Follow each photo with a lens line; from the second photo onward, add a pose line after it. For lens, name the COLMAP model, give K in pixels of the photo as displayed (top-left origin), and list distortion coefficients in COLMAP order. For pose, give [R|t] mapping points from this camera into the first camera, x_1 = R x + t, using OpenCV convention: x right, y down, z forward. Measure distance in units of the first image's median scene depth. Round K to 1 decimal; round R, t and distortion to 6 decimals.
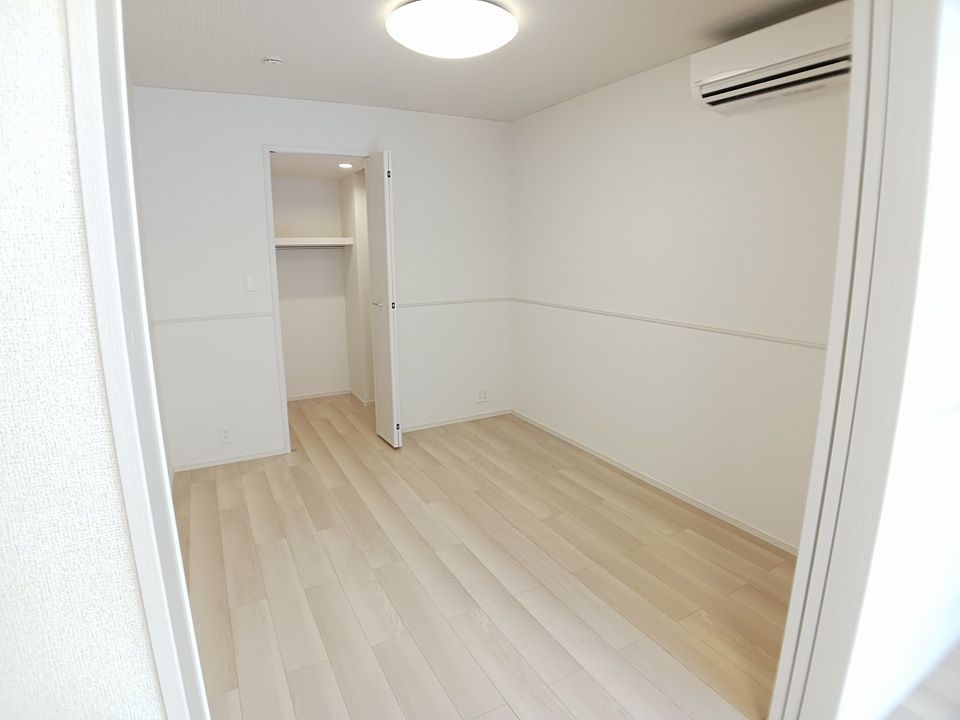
lens RADIAL K [[517.6, 0, 497.7], [0, 517.6, 349.1], [0, 0, 1]] dist [-0.085157, 0.001362]
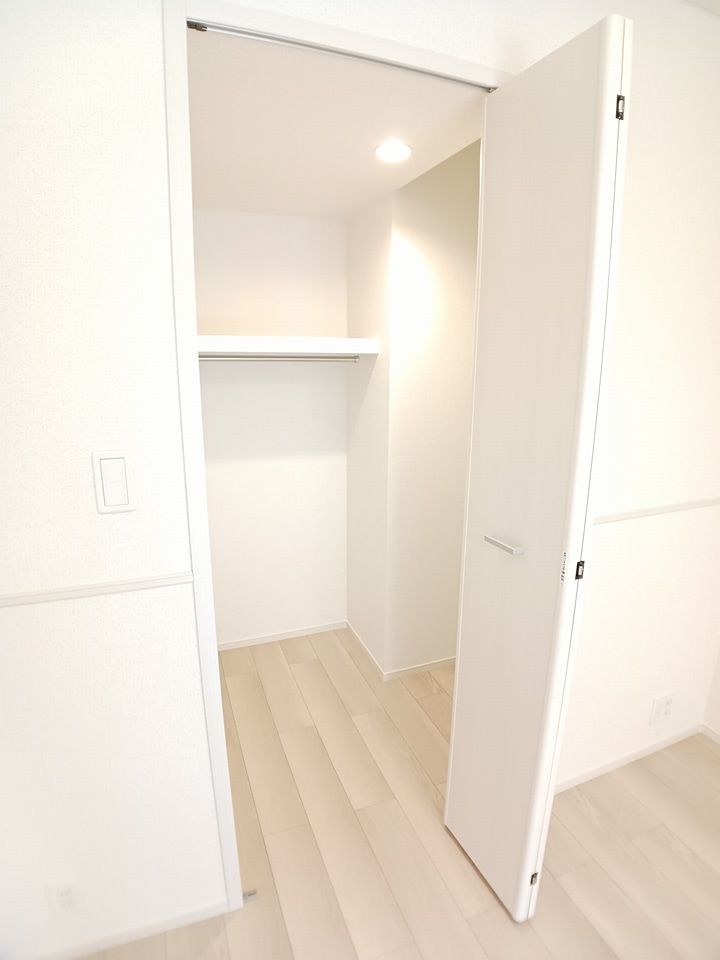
lens RADIAL K [[517.6, 0, 360.0], [0, 517.6, 480.0], [0, 0, 1]] dist [-0.085157, 0.001362]
pose [[0.987024, 0.047488, -0.153388, -0.227163], [-0.040125, 0.997905, 0.050746, -0.115502], [0.155477, -0.043933, 0.986862, 0.543813]]
